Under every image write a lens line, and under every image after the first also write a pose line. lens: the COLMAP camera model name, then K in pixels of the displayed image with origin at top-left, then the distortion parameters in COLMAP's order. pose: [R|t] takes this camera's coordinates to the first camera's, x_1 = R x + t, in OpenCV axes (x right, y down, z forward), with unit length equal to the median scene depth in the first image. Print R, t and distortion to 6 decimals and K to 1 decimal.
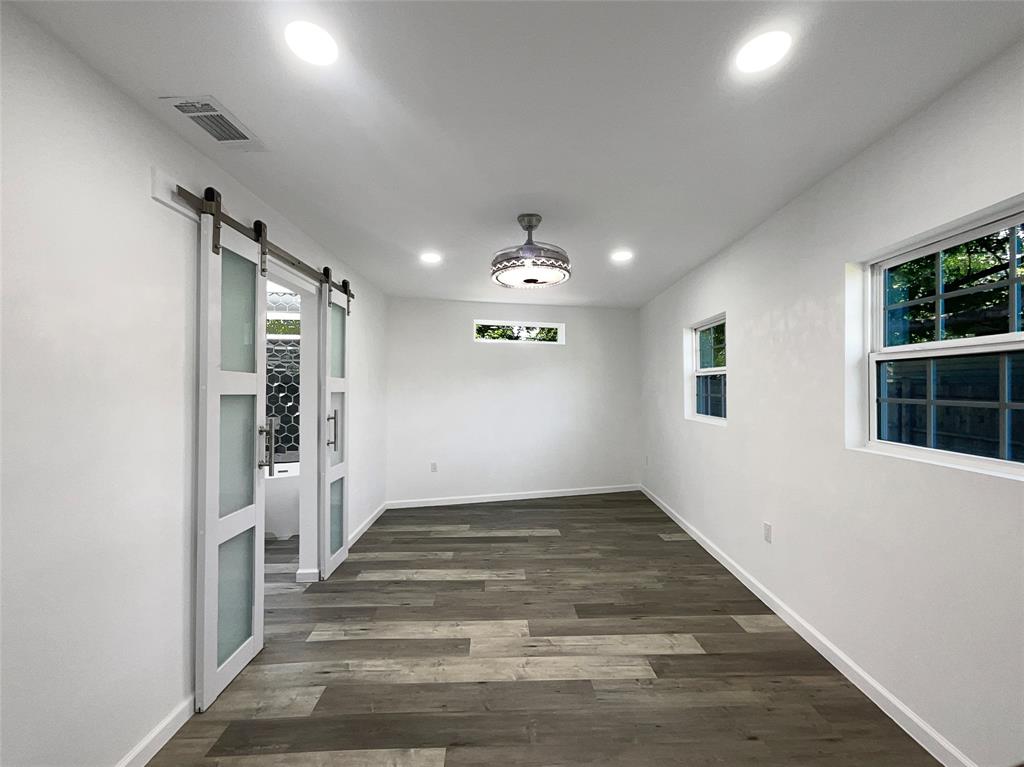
lens RADIAL K [[425.4, 0, 509.4], [0, 425.4, 391.4], [0, 0, 1]] dist [-0.000727, -0.000121]
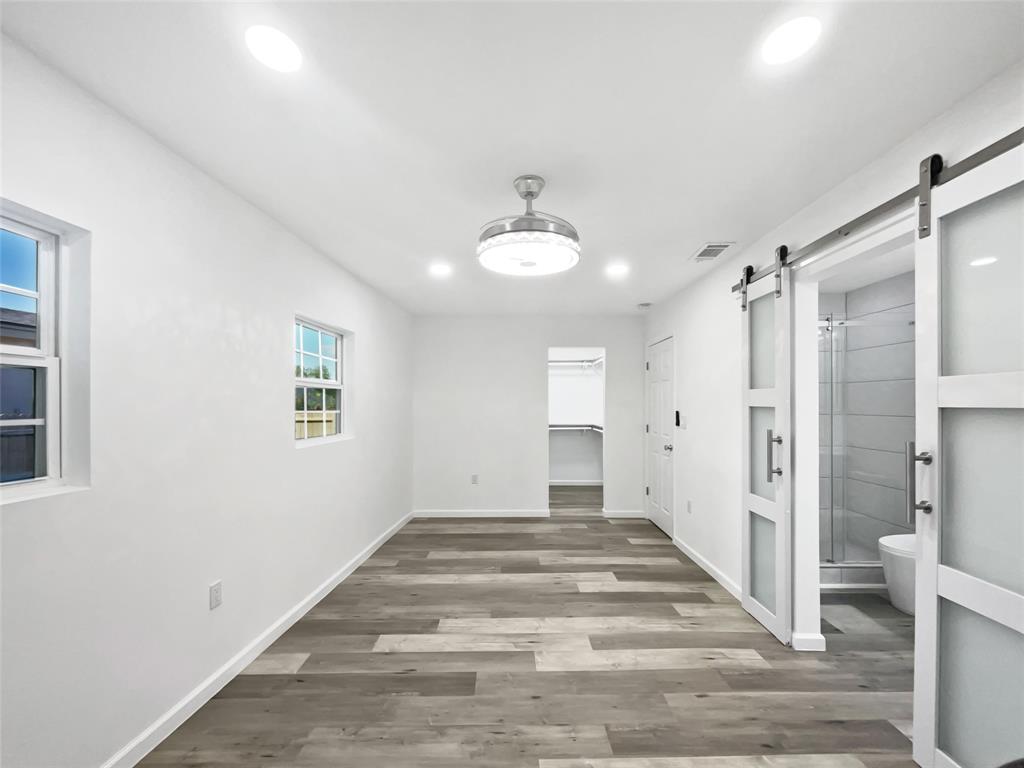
lens RADIAL K [[416.0, 0, 507.0], [0, 416.0, 389.5], [0, 0, 1]] dist [-0.000747, -0.000215]
pose [[-0.999382, 0.006427, 0.034565, 0.072727], [0.005383, 0.999529, -0.030220, -0.009590], [-0.034743, -0.030015, -0.998945, 1.959041]]
